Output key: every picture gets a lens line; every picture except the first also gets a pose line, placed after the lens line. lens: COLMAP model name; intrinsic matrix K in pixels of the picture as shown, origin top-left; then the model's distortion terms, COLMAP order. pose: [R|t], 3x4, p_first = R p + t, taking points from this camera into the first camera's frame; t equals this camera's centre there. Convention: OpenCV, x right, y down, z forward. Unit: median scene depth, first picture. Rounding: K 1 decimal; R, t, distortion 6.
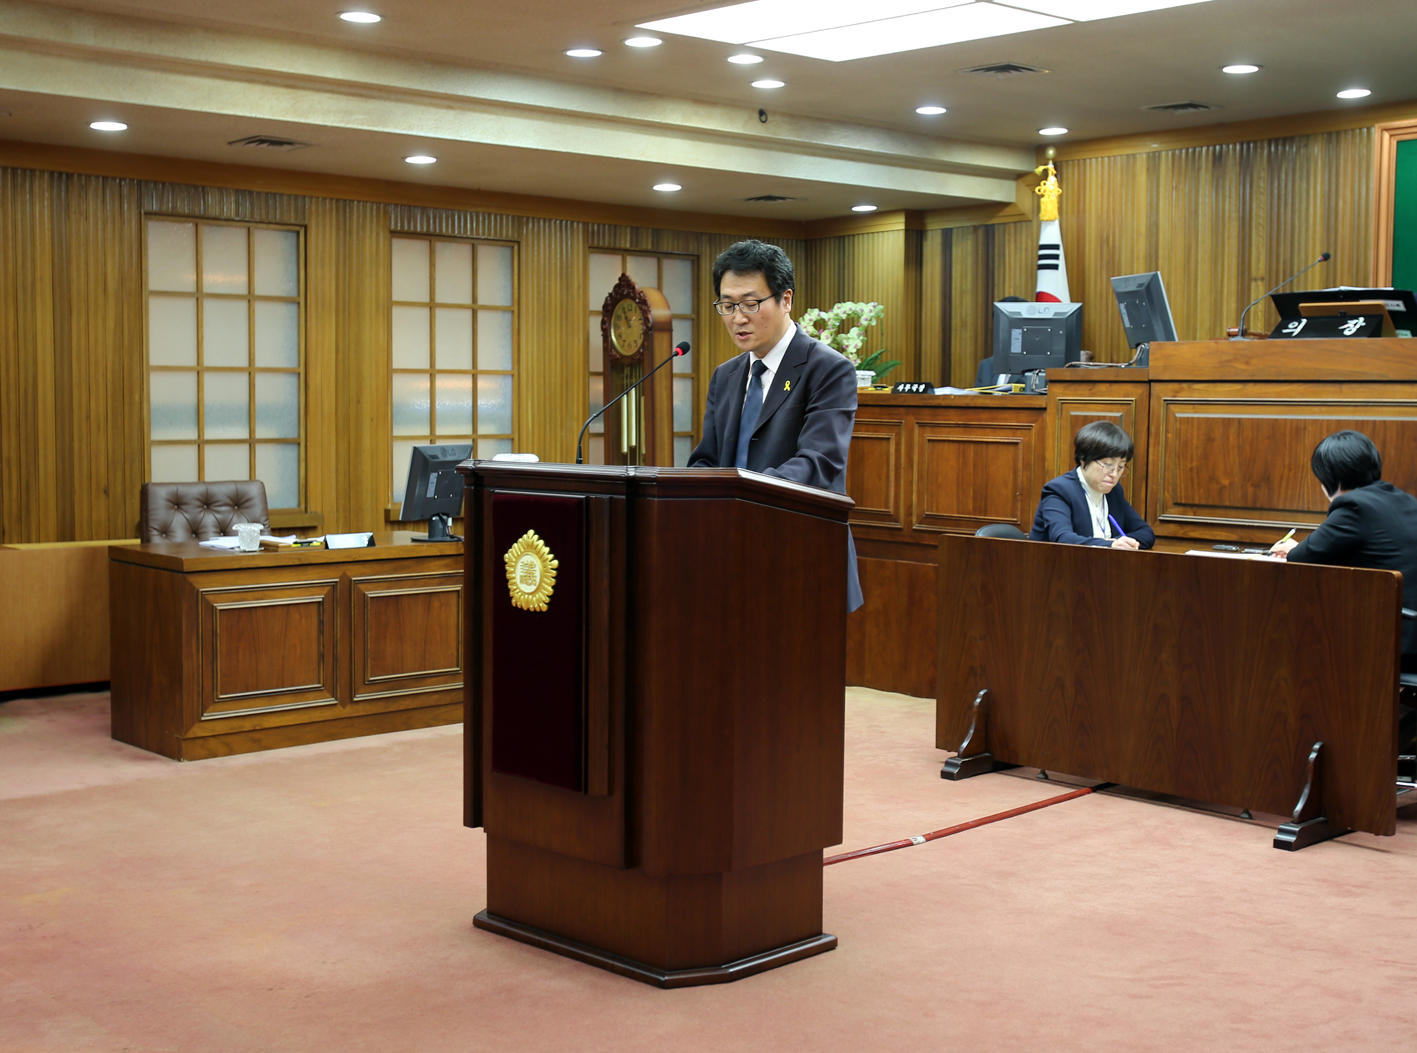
lens RADIAL K [[1913.2, 0, 748.7], [0, 1913.2, 522.1], [0, 0, 1]] dist [-0.016227, 0.066654]
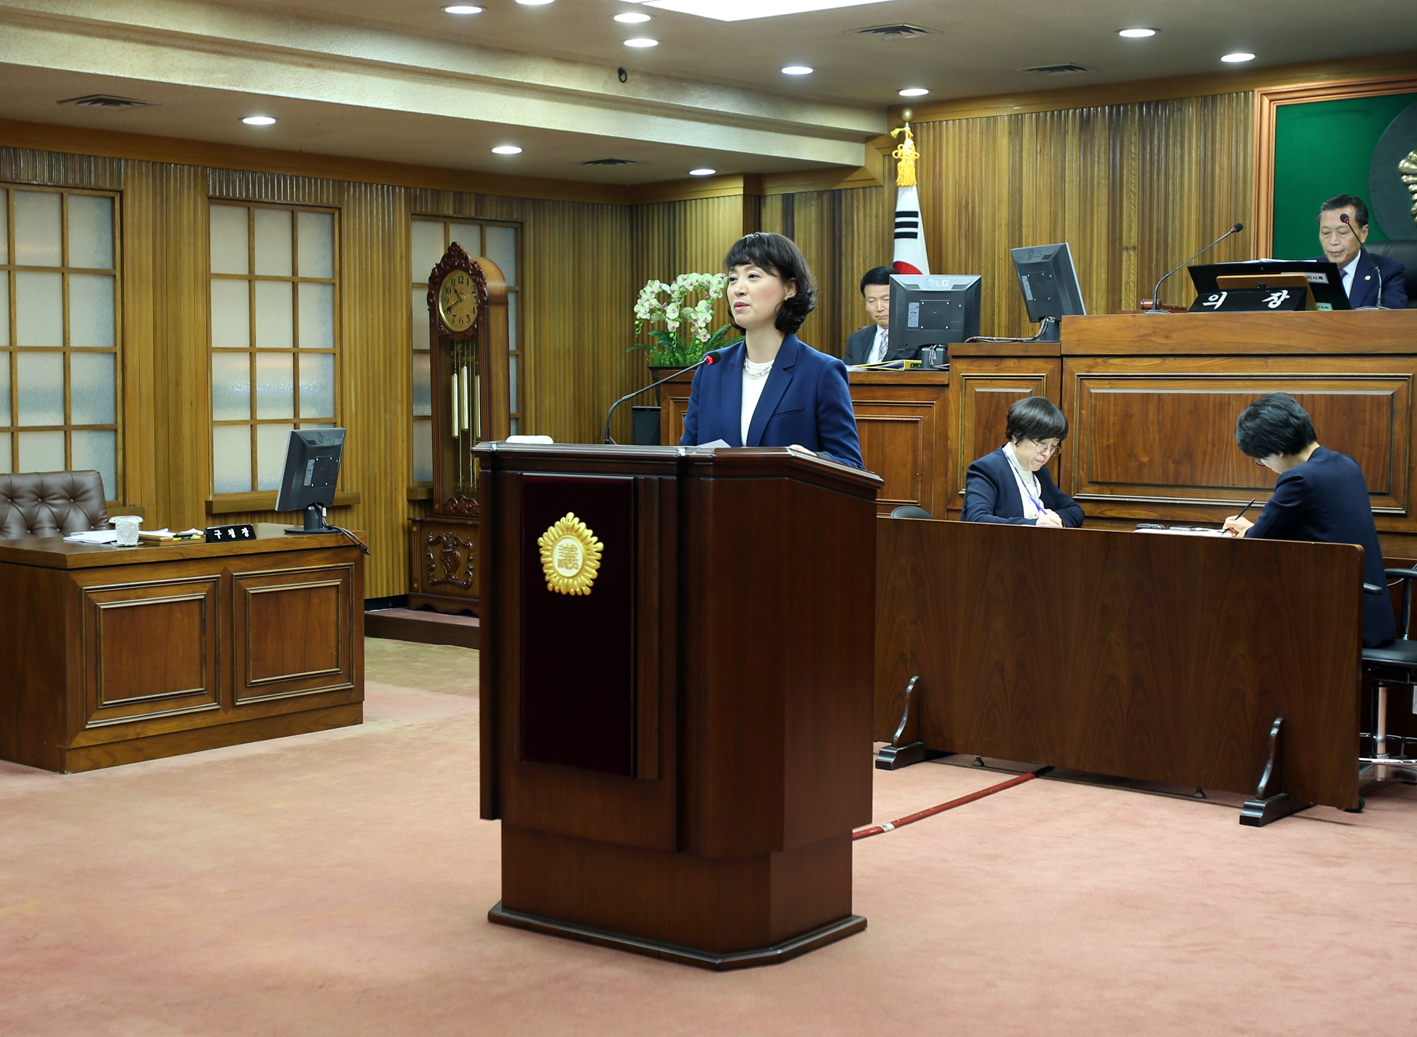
lens RADIAL K [[2166.7, 0, 646.1], [0, 2166.7, 529.1], [0, 0, 1]] dist [-0.004434, 0.054304]
pose [[0.993976, -0.015221, 0.108536, -0.113326], [0.014551, 0.999870, 0.006960, 0.003079], [-0.108628, -0.005339, 0.994068, -0.065309]]
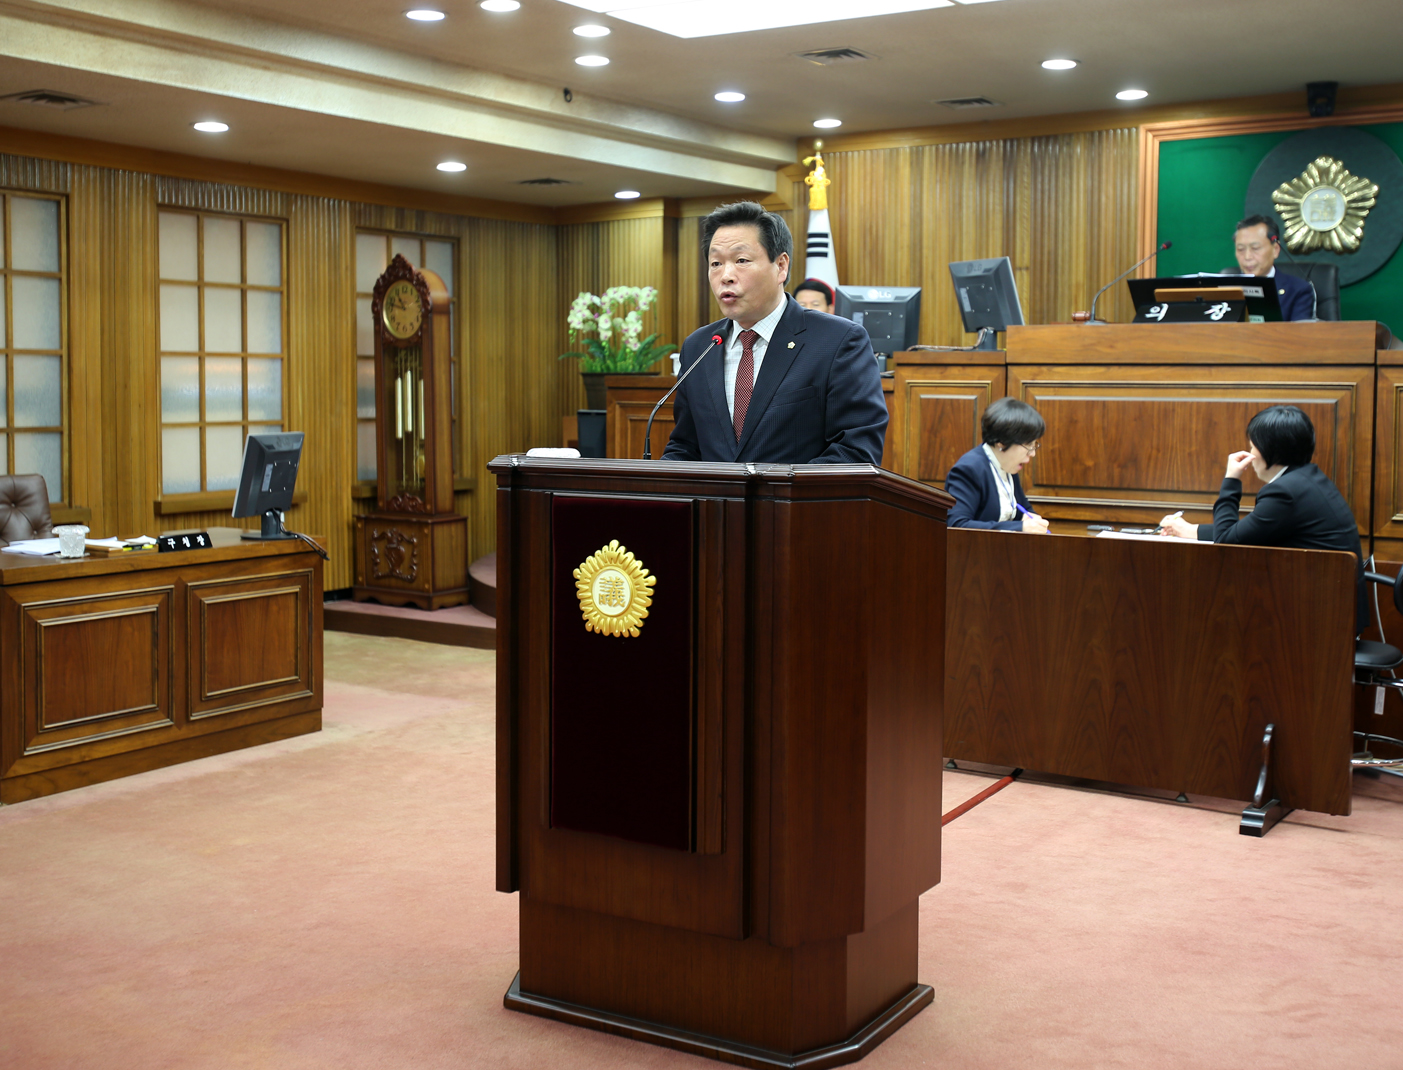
lens RADIAL K [[1697.1, 0, 741.9], [0, 1697.1, 471.0], [0, 0, 1]] dist [-0.014415, 0.125934]
pose [[0.969385, -0.015006, 0.245087, -0.139440], [0.017881, 0.999795, -0.009508, -0.010465], [-0.244894, 0.013599, 0.969454, 0.152996]]
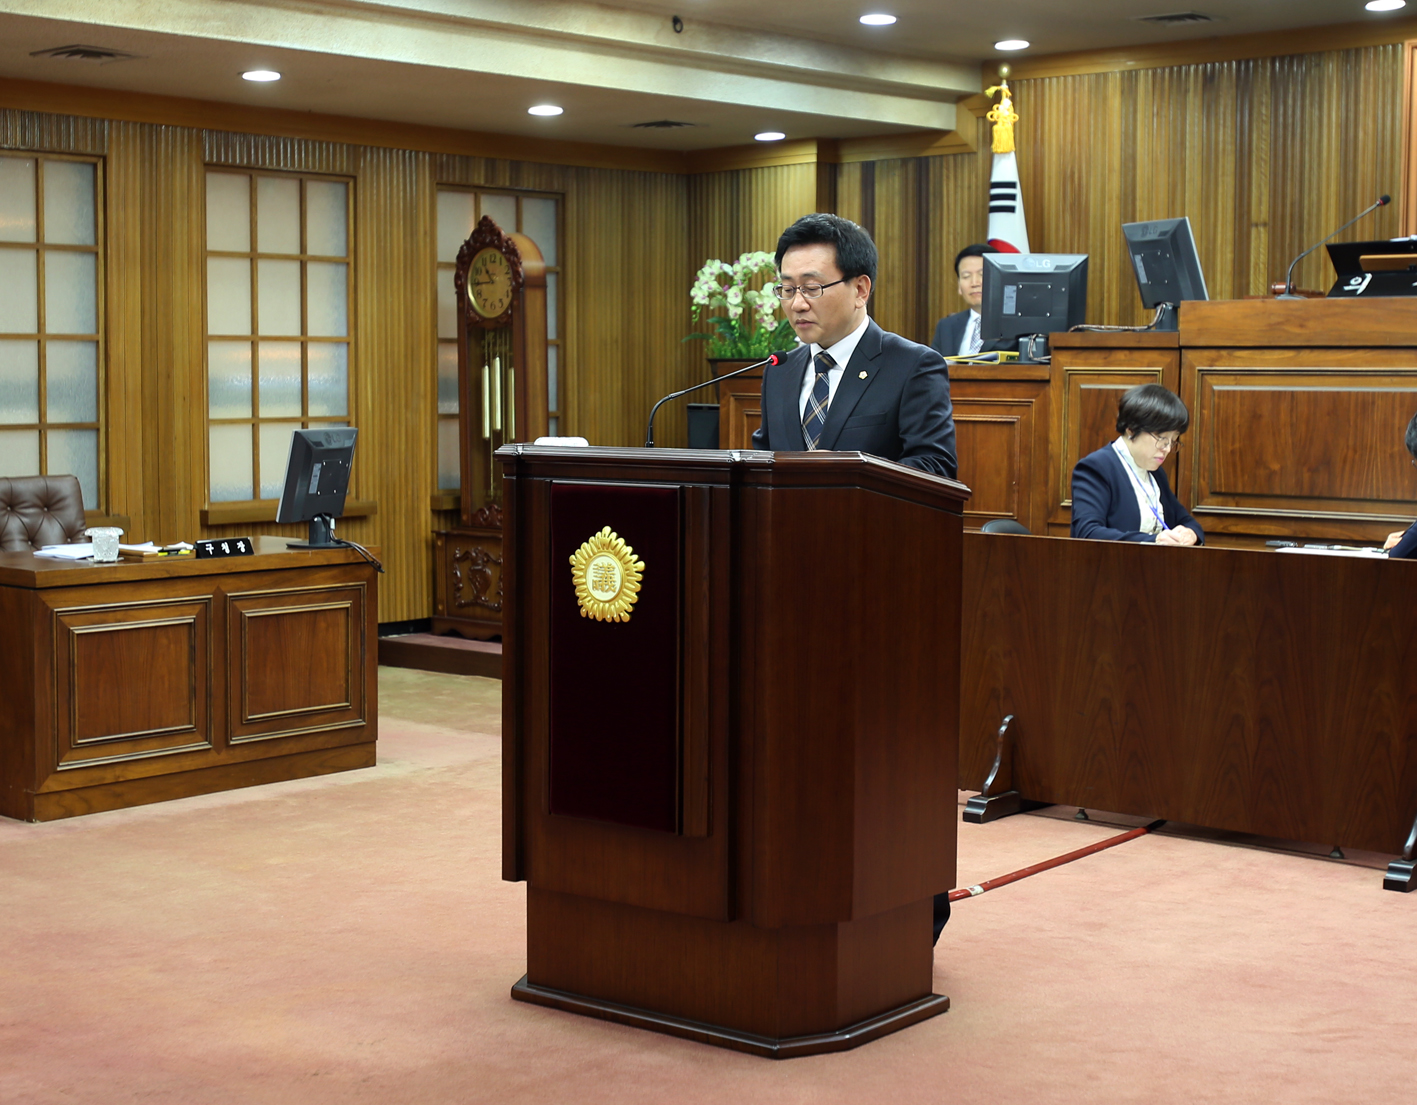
lens RADIAL K [[2442.9, 0, 679.2], [0, 2442.9, 555.6], [0, 0, 1]] dist [-0.006443, 0.070854]
pose [[0.995364, -0.011740, 0.095462, -0.107140], [0.010652, 0.999872, 0.011902, 0.002563], [-0.095590, -0.010830, 0.995362, -0.047785]]
